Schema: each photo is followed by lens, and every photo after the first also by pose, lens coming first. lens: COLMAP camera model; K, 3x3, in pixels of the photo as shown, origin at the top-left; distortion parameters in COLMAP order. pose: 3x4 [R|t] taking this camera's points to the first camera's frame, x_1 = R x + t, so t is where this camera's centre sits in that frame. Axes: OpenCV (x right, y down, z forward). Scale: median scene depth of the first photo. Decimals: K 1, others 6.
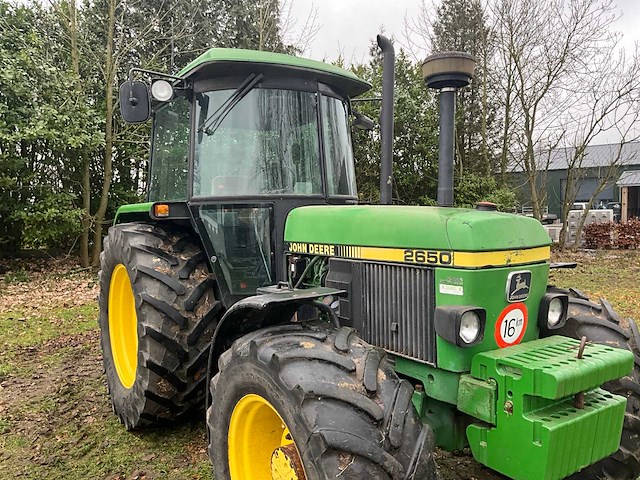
lens RADIAL K [[519.4, 0, 320.0], [0, 519.4, 240.0], [0, 0, 1]] dist [0.084663, -0.148361]
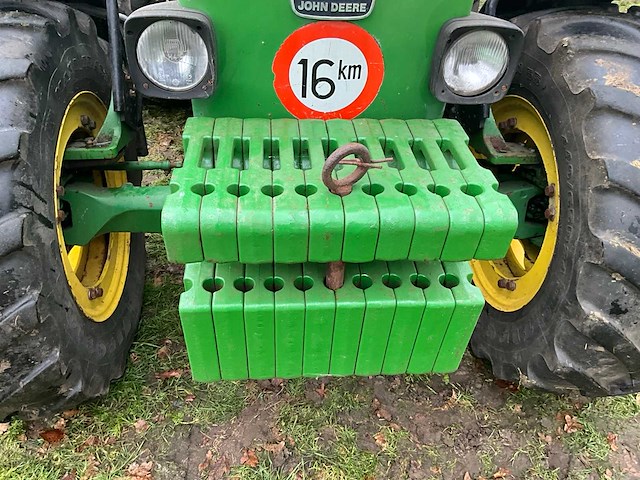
lens RADIAL K [[519.4, 0, 320.0], [0, 519.4, 240.0], [0, 0, 1]] dist [0.084663, -0.148361]
pose [[0.875419, 0.328238, -0.354826, 0.533985], [-0.085587, 0.827735, 0.554553, 0.030179], [0.475727, -0.455098, 0.752708, 0.561361]]
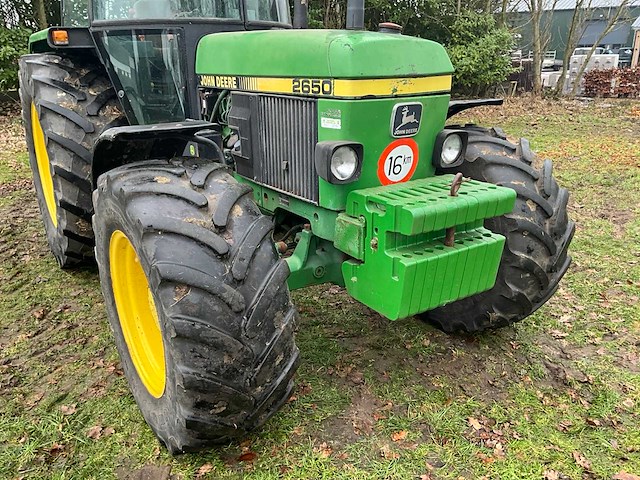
lens RADIAL K [[519.4, 0, 320.0], [0, 519.4, 240.0], [0, 0, 1]] dist [0.084663, -0.148361]
pose [[0.999969, 0.007639, 0.001923, 0.210878], [-0.007872, 0.960360, 0.278653, 0.033659], [0.000282, -0.278660, 0.960390, 0.055168]]
